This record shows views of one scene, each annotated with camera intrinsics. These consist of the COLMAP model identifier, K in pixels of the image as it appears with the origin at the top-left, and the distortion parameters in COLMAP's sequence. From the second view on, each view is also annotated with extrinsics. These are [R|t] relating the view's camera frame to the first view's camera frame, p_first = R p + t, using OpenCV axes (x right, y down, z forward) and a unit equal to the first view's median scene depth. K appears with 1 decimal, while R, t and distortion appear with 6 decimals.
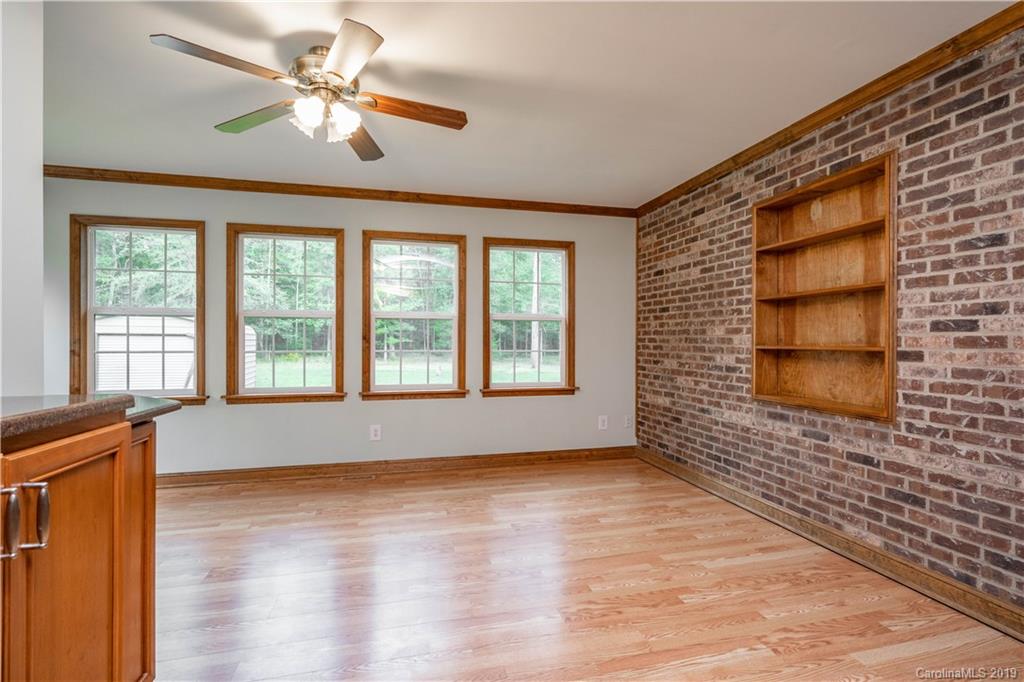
lens RADIAL K [[494.8, 0, 513.6], [0, 494.8, 341.6], [0, 0, 1]] dist [-0.000445, -0.000019]
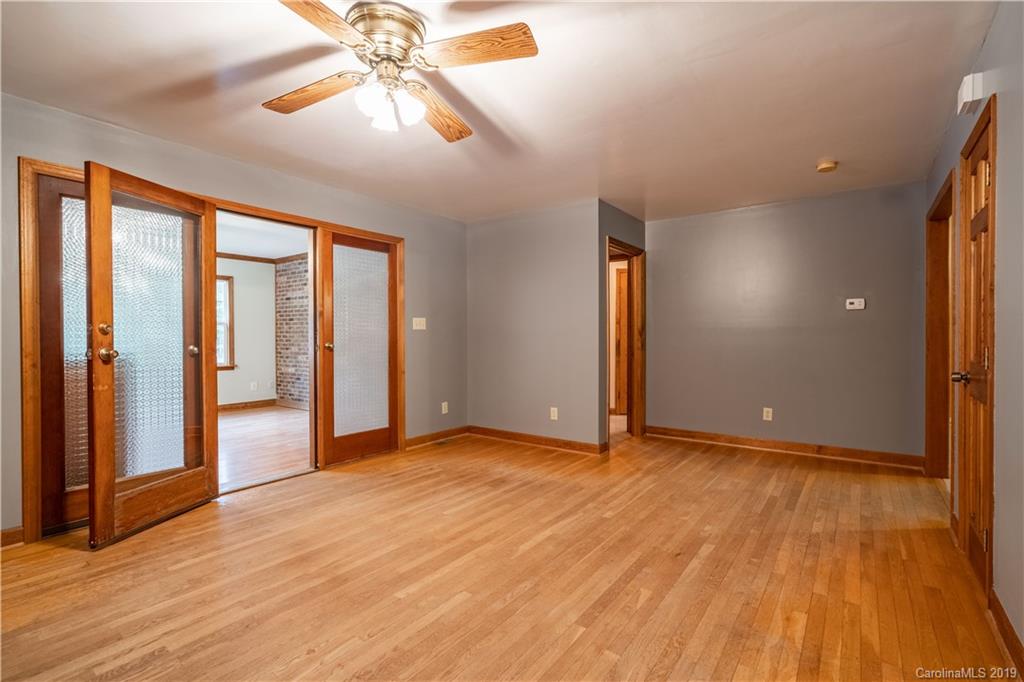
lens RADIAL K [[468.3, 0, 518.3], [0, 468.3, 339.3], [0, 0, 1]] dist [0.000633, 0.000994]
pose [[0.773242, -0.011780, 0.634001, -0.138857], [0.007470, 0.999927, 0.009469, -0.002180], [-0.634067, -0.002585, 0.773274, -0.841711]]
